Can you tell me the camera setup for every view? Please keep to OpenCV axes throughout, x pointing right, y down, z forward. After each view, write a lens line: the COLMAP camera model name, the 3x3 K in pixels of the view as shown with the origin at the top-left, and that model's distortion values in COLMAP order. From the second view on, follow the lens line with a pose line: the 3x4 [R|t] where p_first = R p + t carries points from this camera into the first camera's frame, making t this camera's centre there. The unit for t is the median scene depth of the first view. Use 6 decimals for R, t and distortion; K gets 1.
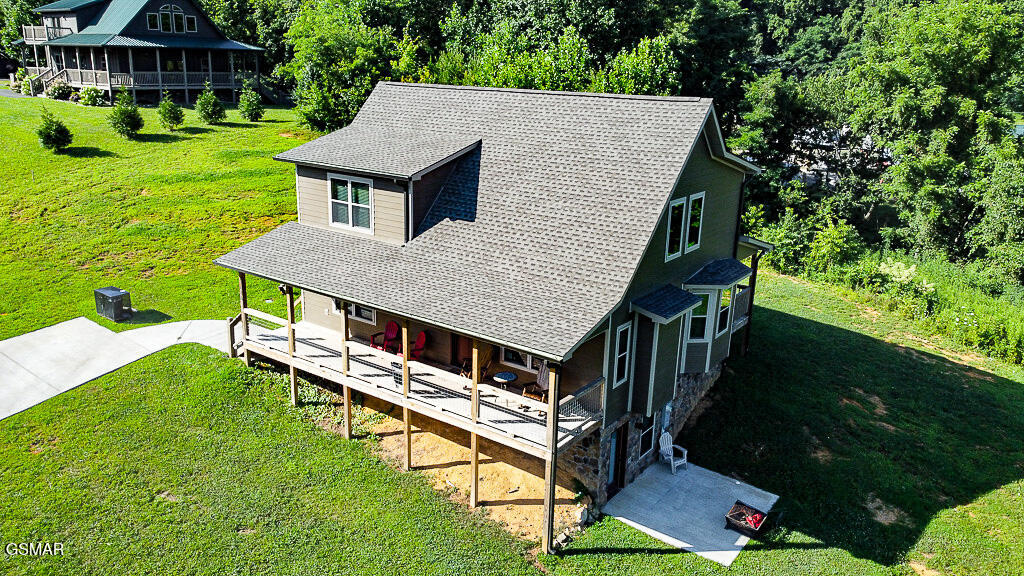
lens RADIAL K [[776.9, 0, 510.1], [0, 776.9, 286.8], [0, 0, 1]] dist [0.003416, -0.013103]
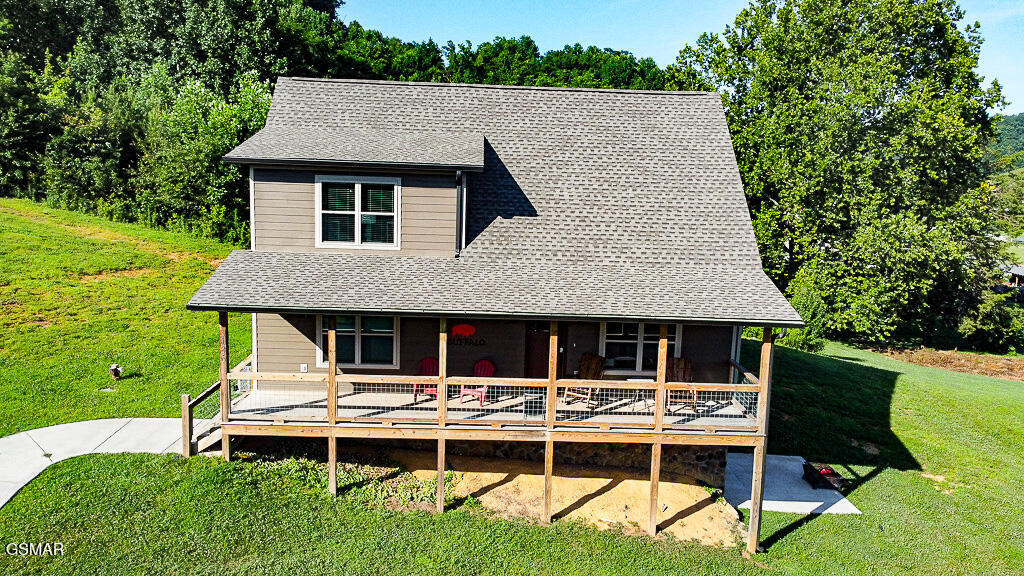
lens RADIAL K [[776.9, 0, 514.0], [0, 776.9, 286.9], [0, 0, 1]] dist [0.003416, -0.013103]
pose [[0.791461, -0.093066, 0.604092, -0.526425], [0.161944, 0.984948, -0.060433, 0.034086], [-0.589375, 0.145659, 0.794620, 0.298556]]
